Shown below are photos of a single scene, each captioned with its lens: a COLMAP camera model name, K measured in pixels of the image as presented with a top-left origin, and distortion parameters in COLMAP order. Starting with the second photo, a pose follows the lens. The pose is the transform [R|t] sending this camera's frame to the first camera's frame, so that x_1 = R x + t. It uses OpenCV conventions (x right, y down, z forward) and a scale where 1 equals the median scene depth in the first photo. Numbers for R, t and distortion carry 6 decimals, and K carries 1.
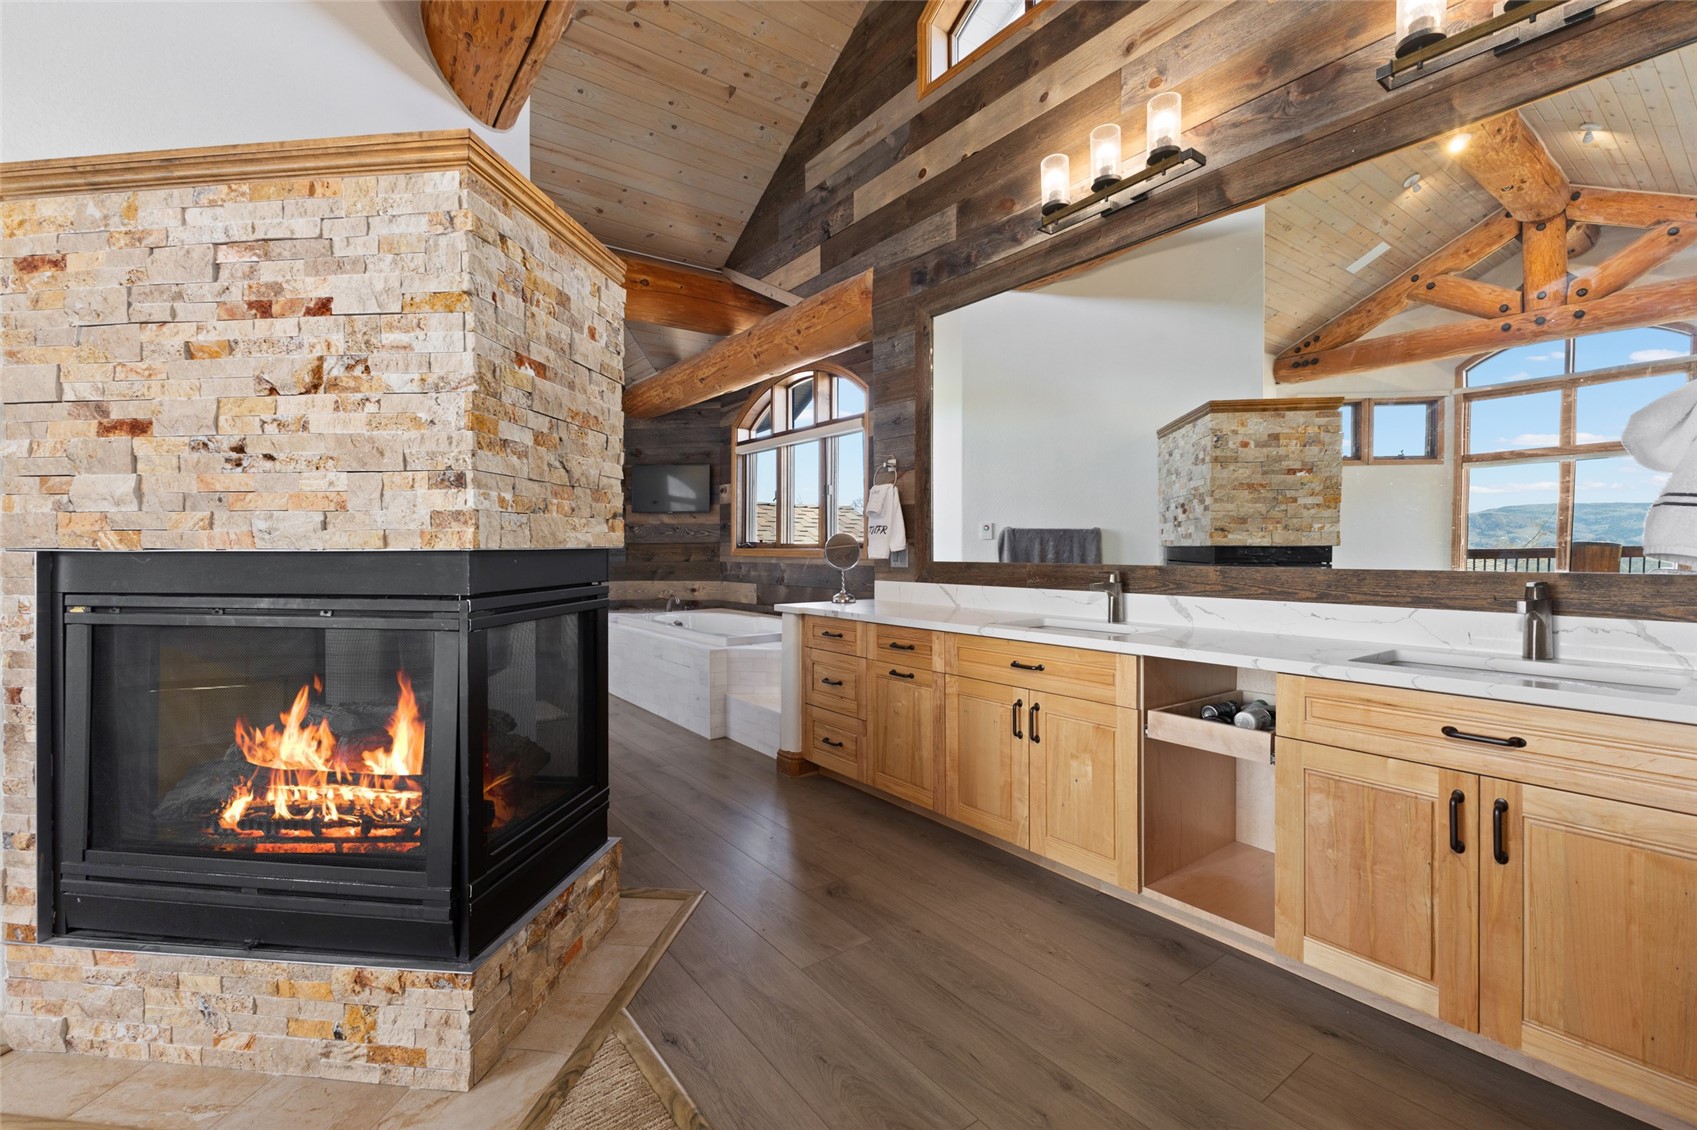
lens RADIAL K [[740.1, 0, 854.1], [0, 740.1, 544.1], [0, 0, 1]] dist [0.019315, -0.003875]
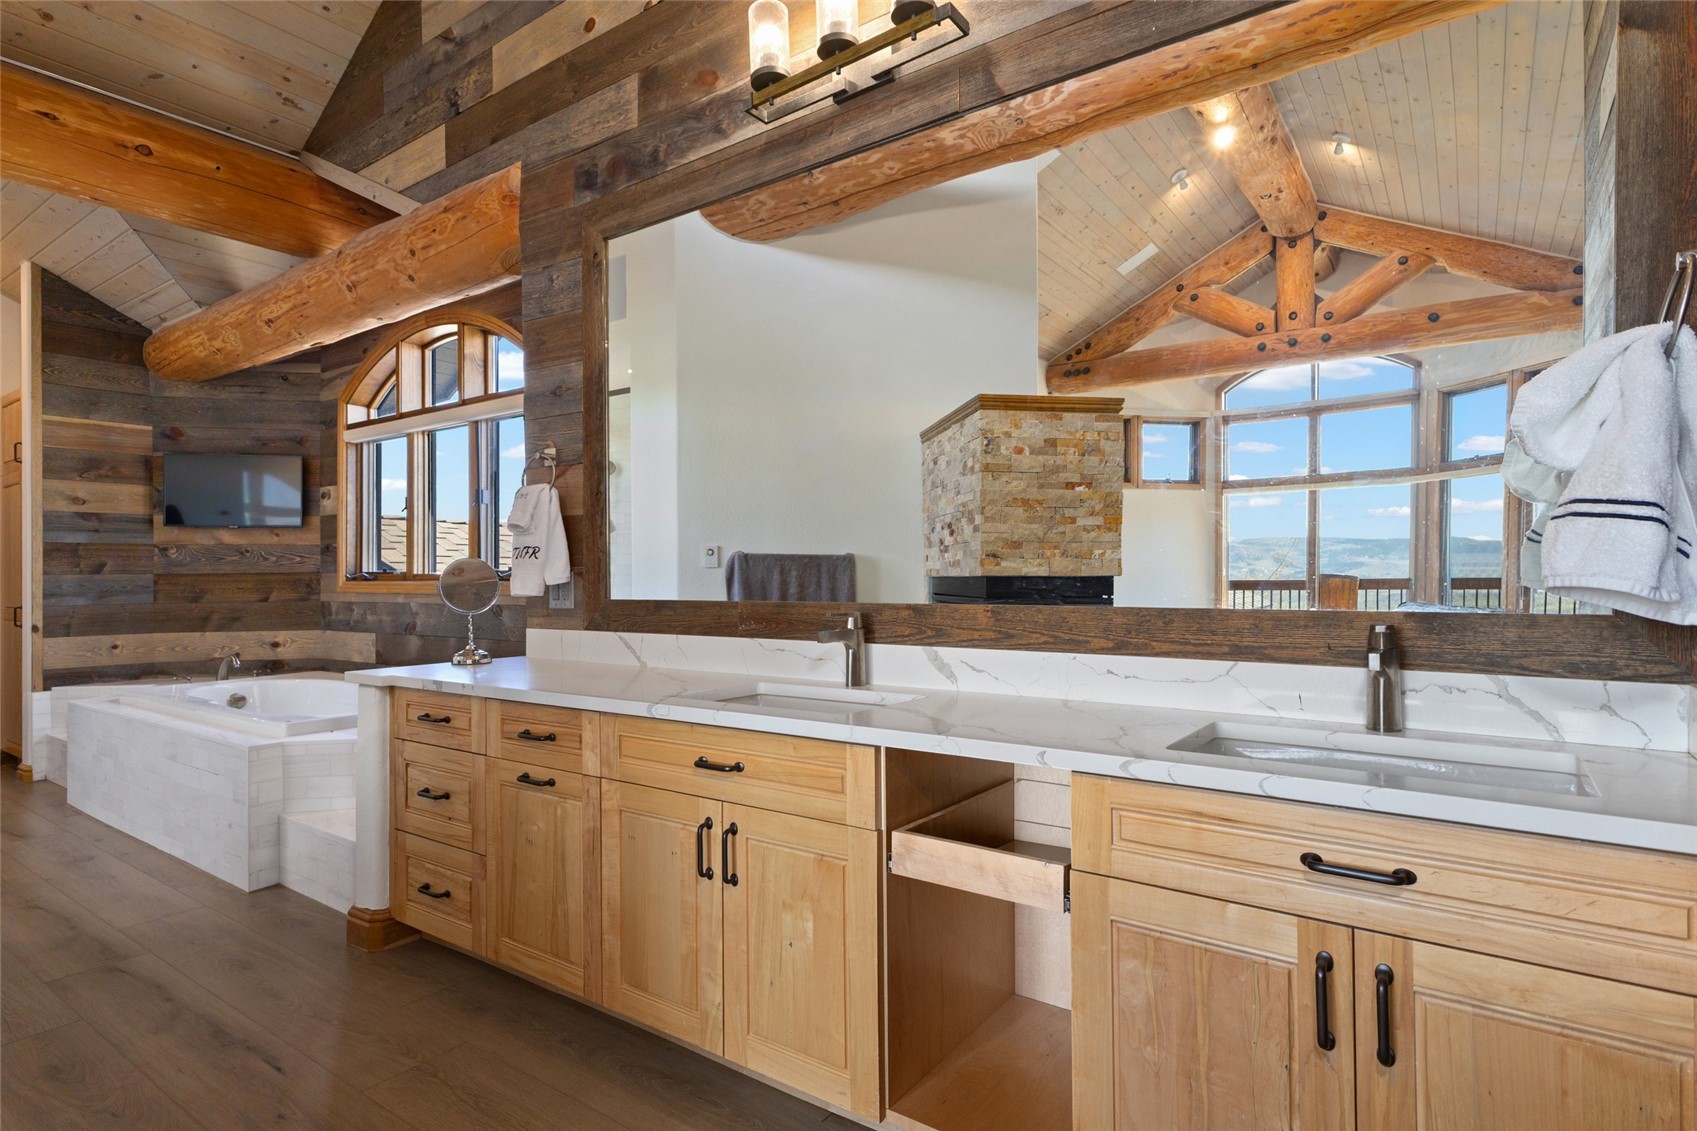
lens RADIAL K [[883.5, 0, 847.3], [0, 883.5, 539.4], [0, 0, 1]] dist [0.047483, -0.000336]
pose [[0.956993, 0.011002, 0.289902, 0.079044], [0.000596, 0.999204, -0.039891, 0.000843], [-0.290110, 0.038348, 0.956225, 0.158121]]
